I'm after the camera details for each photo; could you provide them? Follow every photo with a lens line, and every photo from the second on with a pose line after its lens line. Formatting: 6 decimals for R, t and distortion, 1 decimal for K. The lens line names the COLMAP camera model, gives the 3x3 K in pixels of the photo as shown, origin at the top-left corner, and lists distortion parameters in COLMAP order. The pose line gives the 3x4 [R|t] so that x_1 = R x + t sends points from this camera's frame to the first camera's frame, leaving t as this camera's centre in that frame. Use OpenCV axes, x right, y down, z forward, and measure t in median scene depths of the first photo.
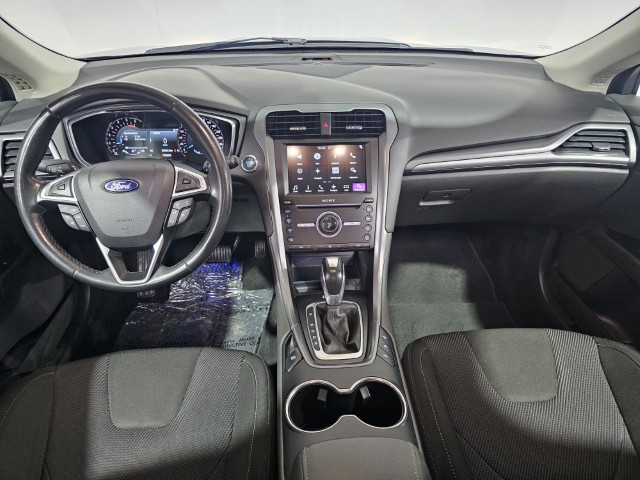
lens RADIAL K [[442.2, 0, 320.0], [0, 442.2, 240.0], [0, 0, 1]] dist [0.028194, -0.002709]
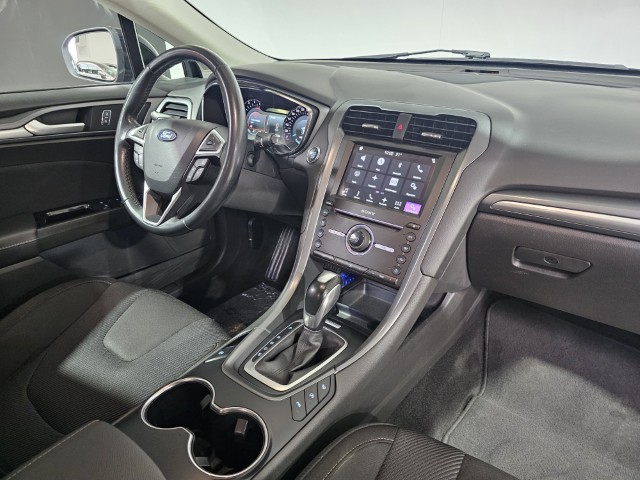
lens RADIAL K [[442.2, 0, 320.0], [0, 442.2, 240.0], [0, 0, 1]] dist [0.028194, -0.002709]
pose [[0.754336, 0.285746, -0.591039, 0.448392], [-0.351246, 0.936273, 0.004362, -0.012856], [0.554620, 0.204310, 0.806631, 0.290618]]
